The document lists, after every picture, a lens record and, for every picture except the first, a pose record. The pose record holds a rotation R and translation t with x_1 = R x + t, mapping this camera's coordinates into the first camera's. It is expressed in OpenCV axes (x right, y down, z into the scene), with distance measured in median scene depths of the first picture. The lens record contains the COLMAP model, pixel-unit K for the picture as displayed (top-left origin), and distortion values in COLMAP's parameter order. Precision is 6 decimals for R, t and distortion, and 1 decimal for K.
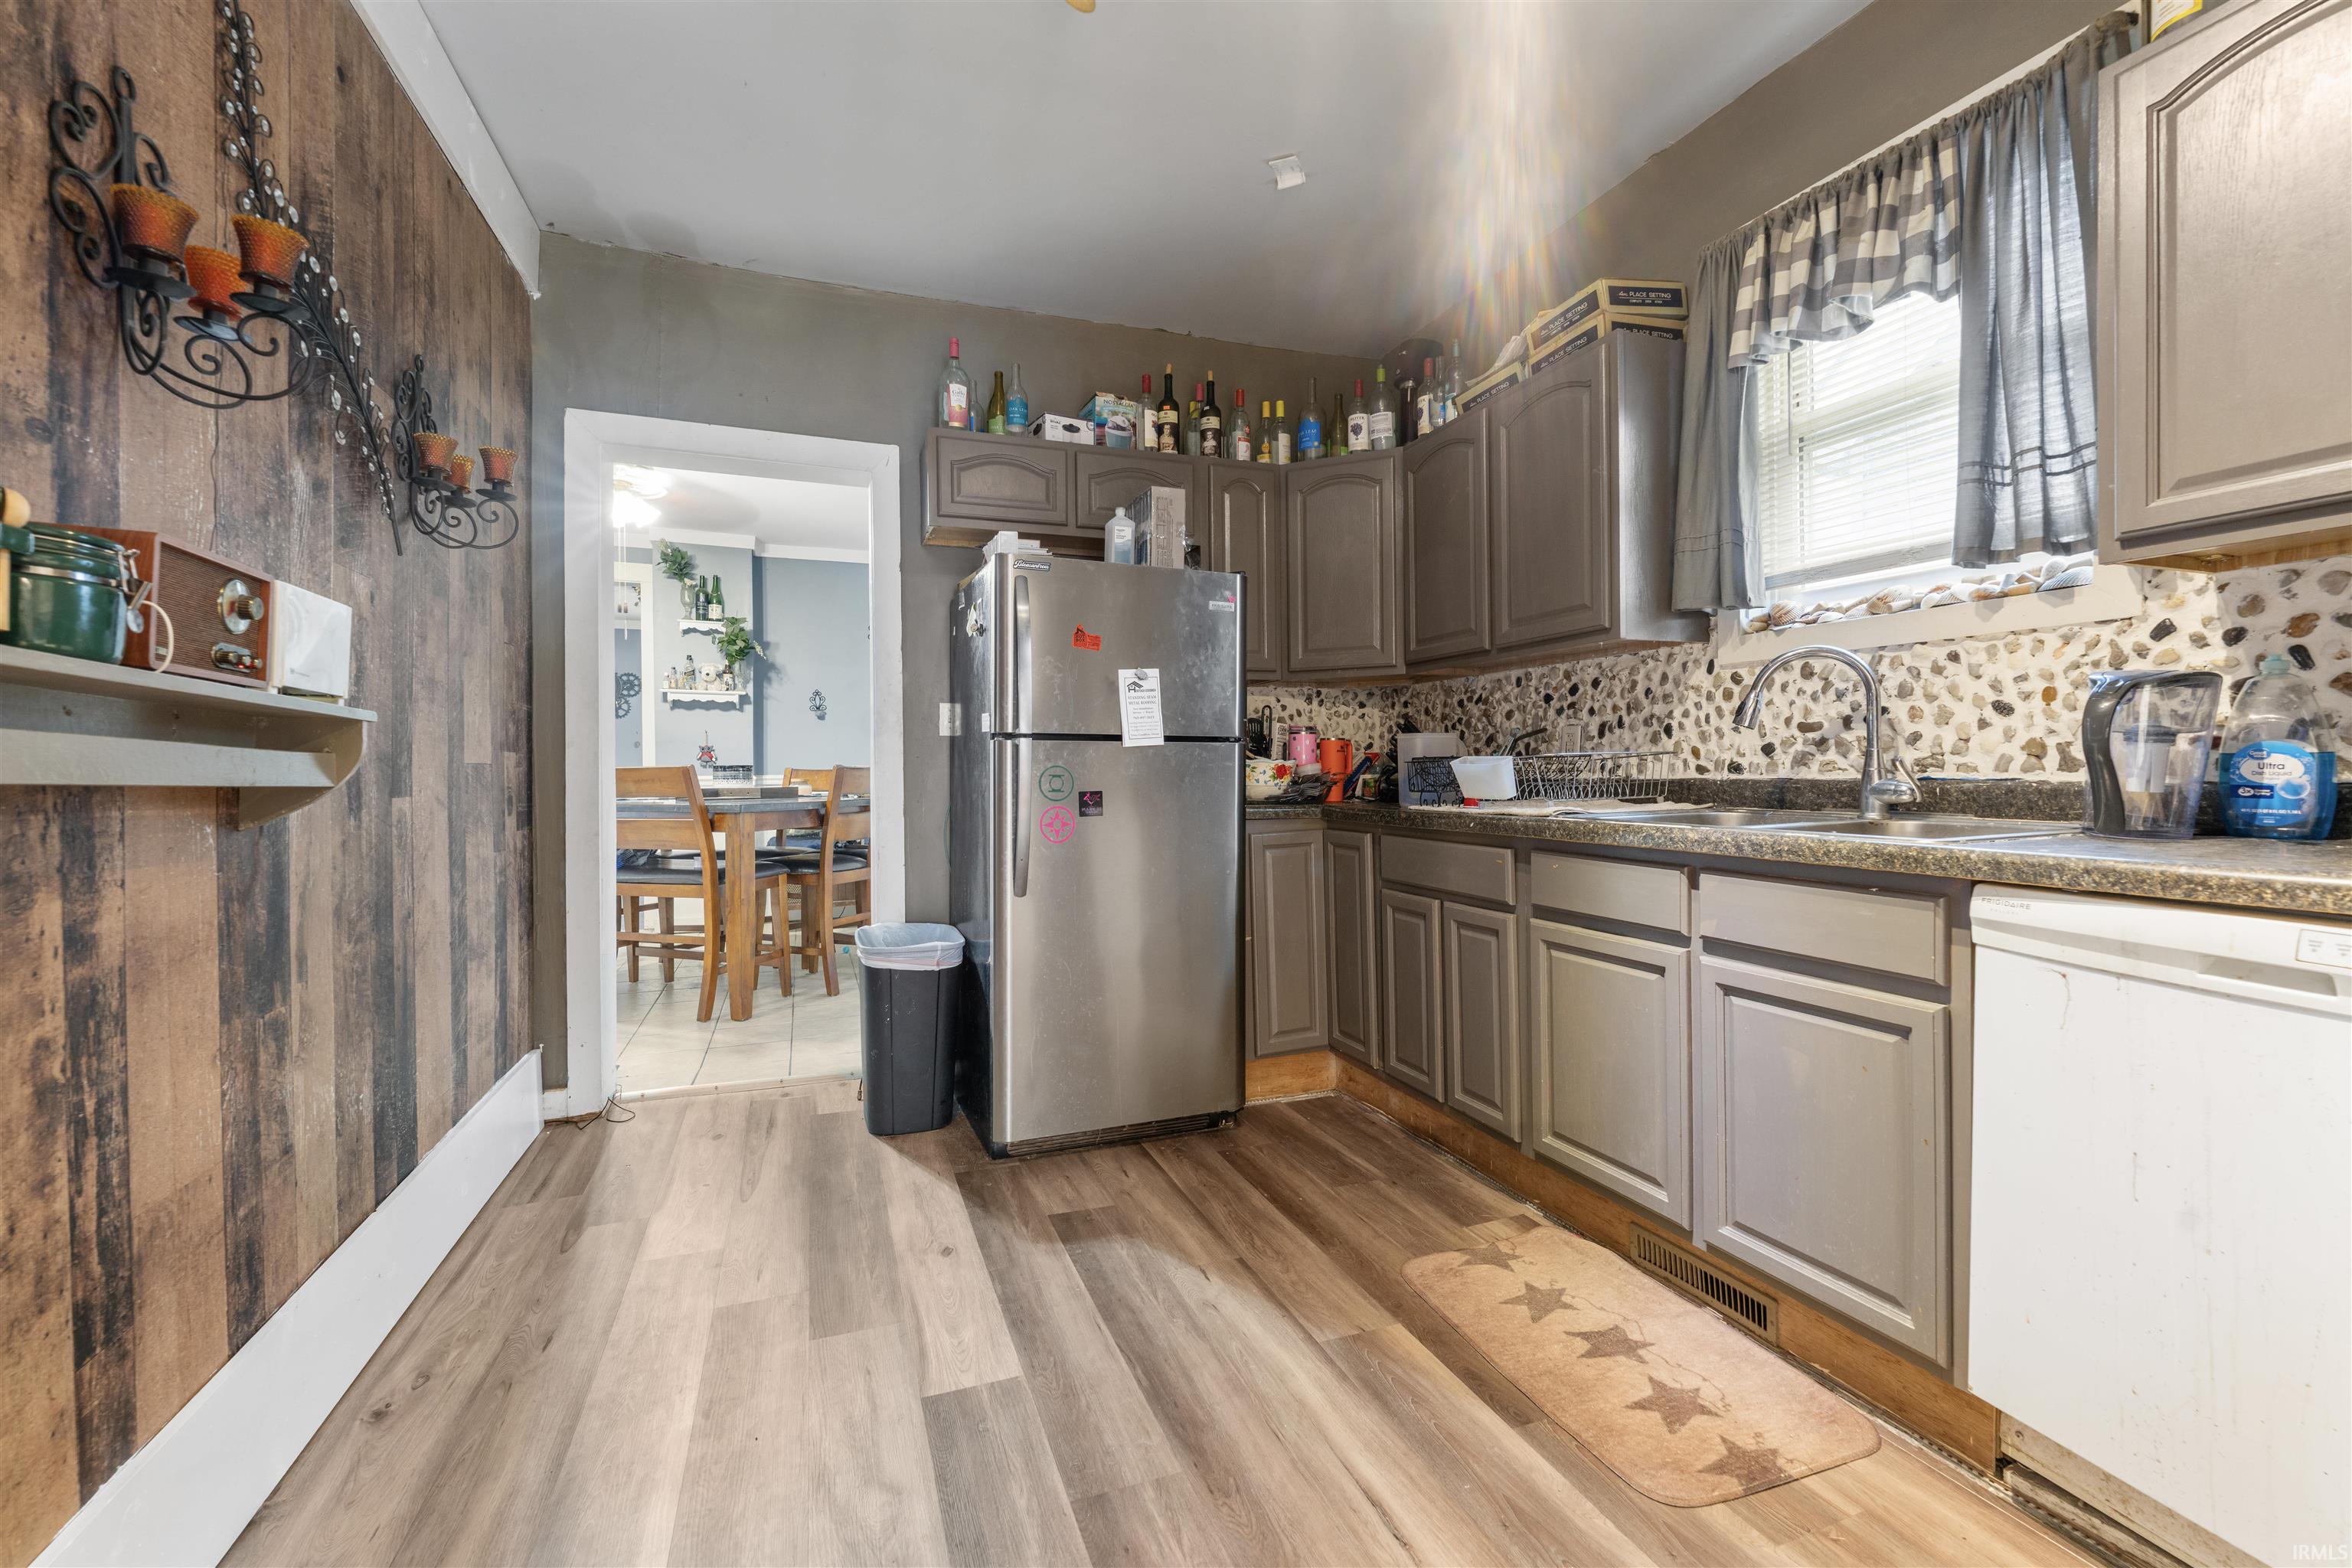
lens RADIAL K [[969.0, 0, 1175.5], [0, 969.0, 771.4], [0, 0, 1]] dist [-0.000554, -0.000323]
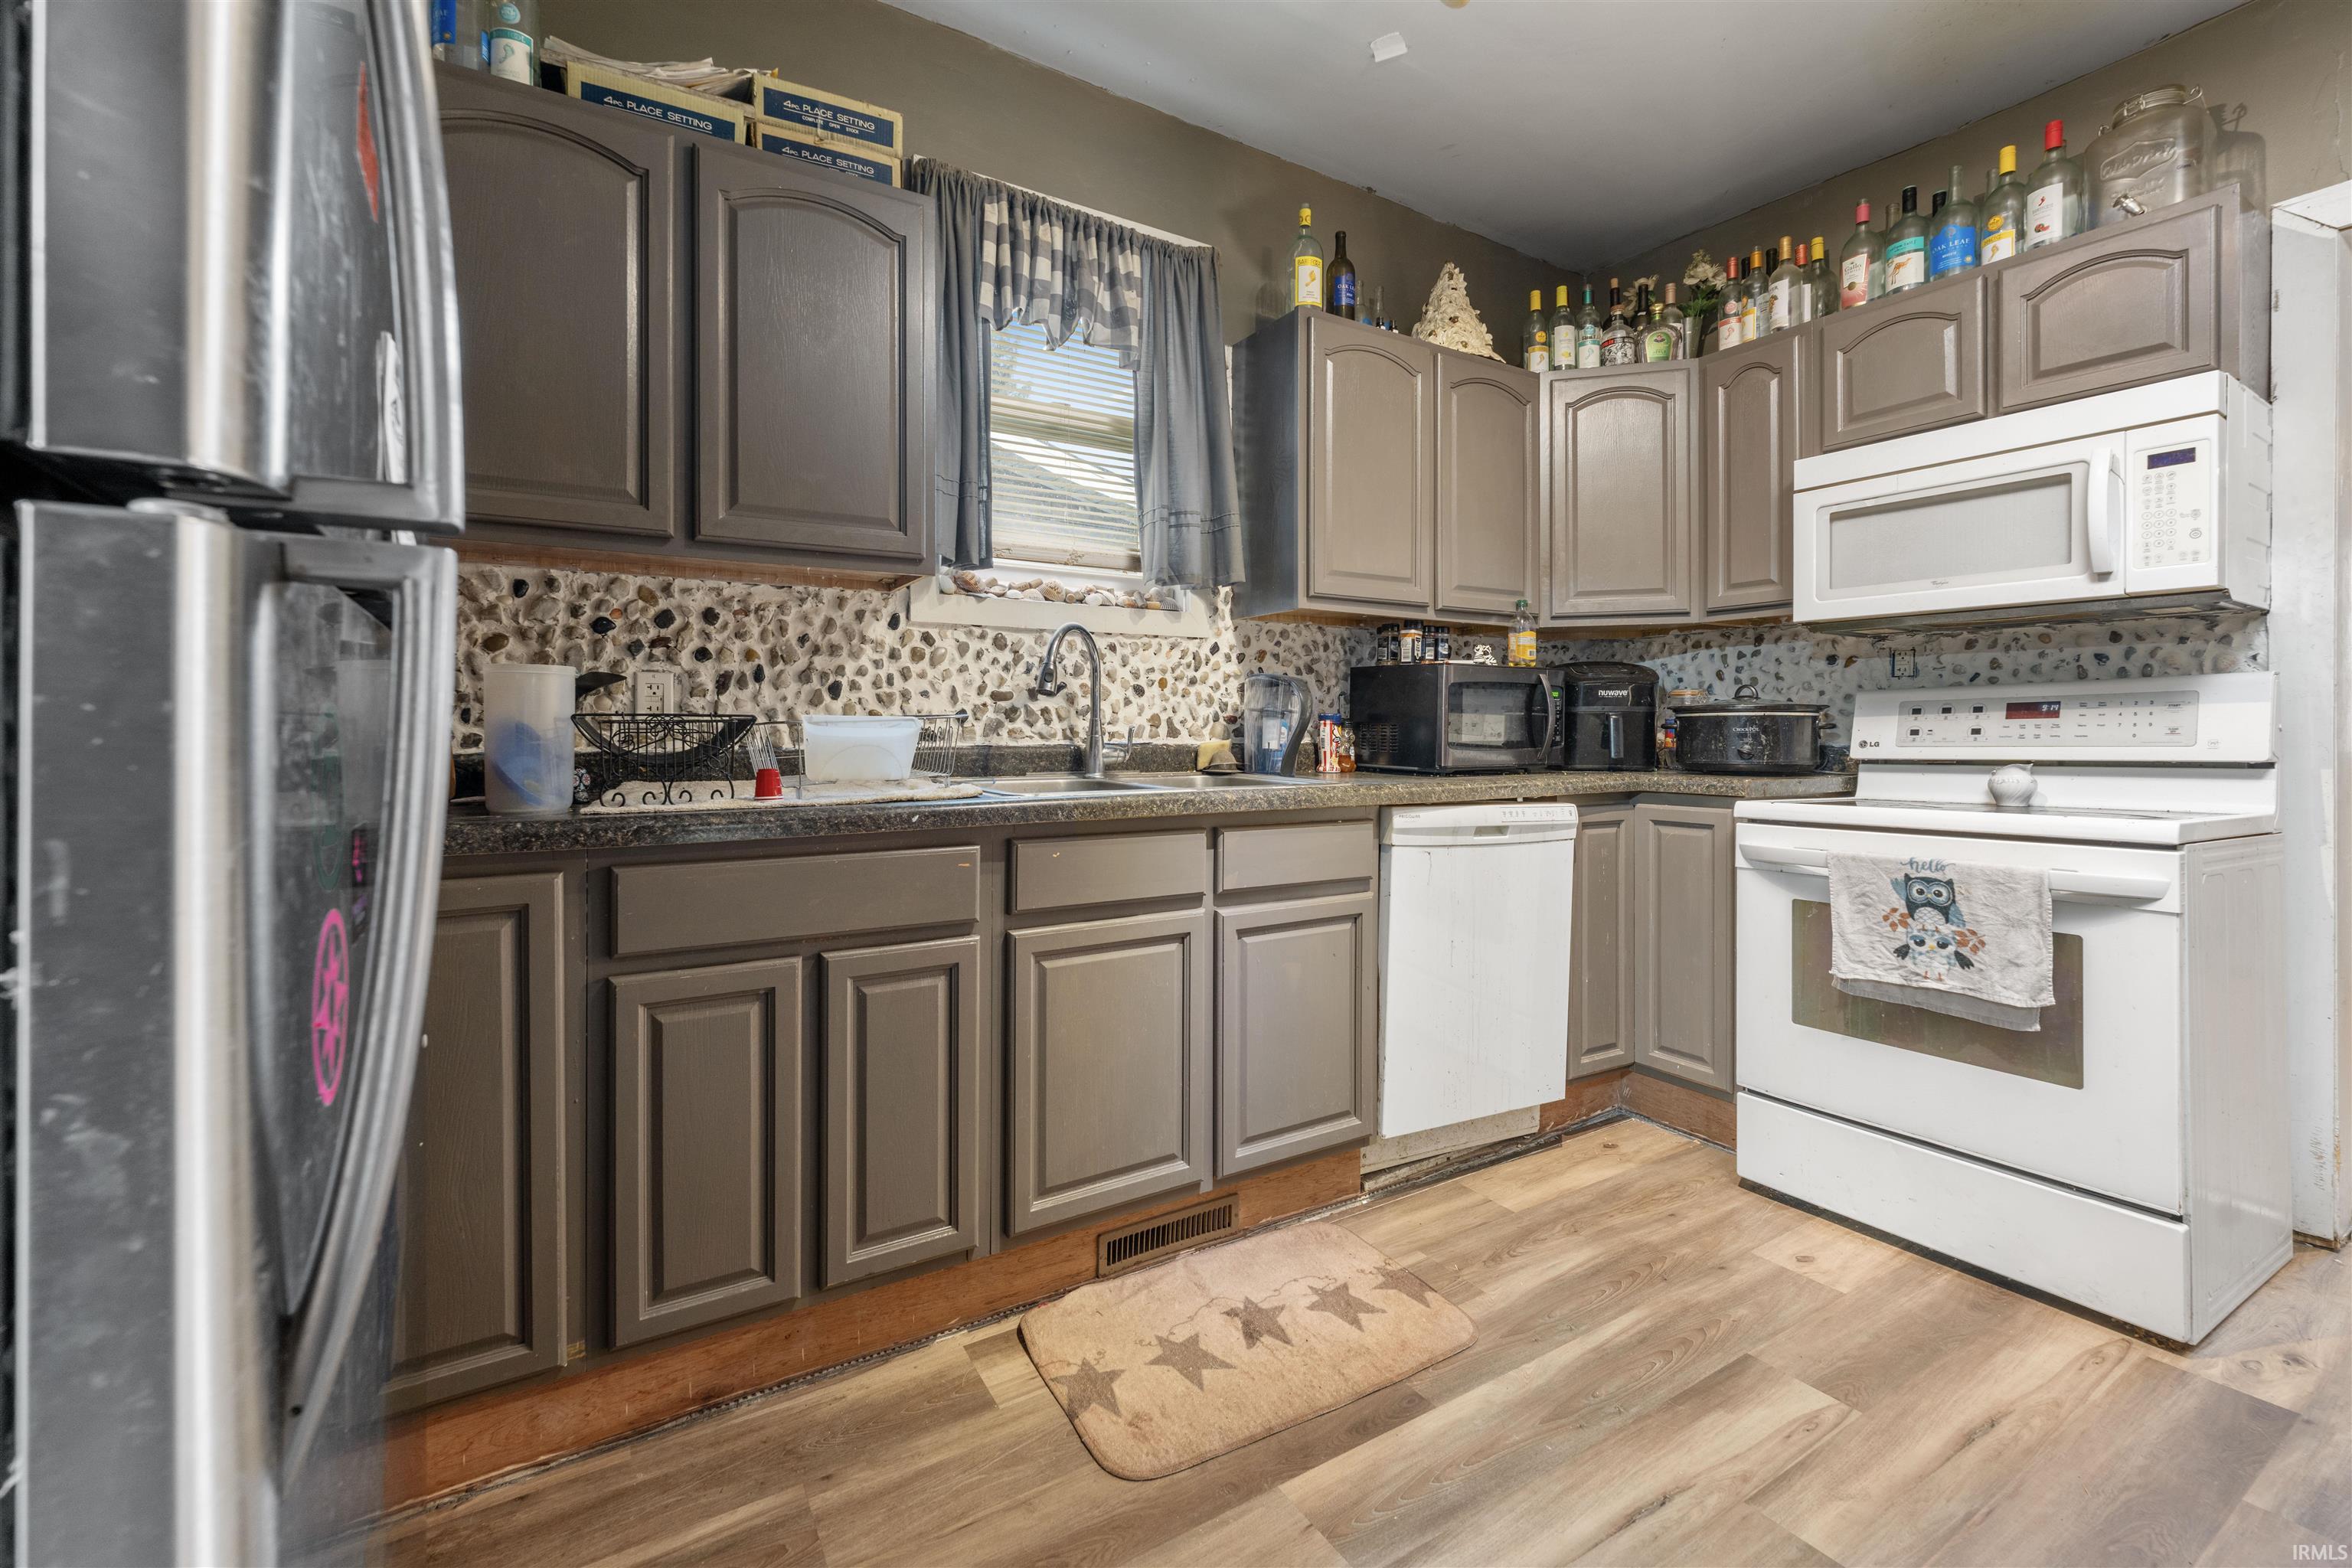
lens RADIAL K [[969.0, 0, 1172.5], [0, 969.0, 733.2], [0, 0, 1]] dist [-0.000554, -0.000323]
pose [[-0.176416, 0.009824, 0.984267, -0.404367], [0.008907, 0.999925, -0.008384, 0.004483], [-0.984275, 0.007288, -0.176490, 1.010554]]
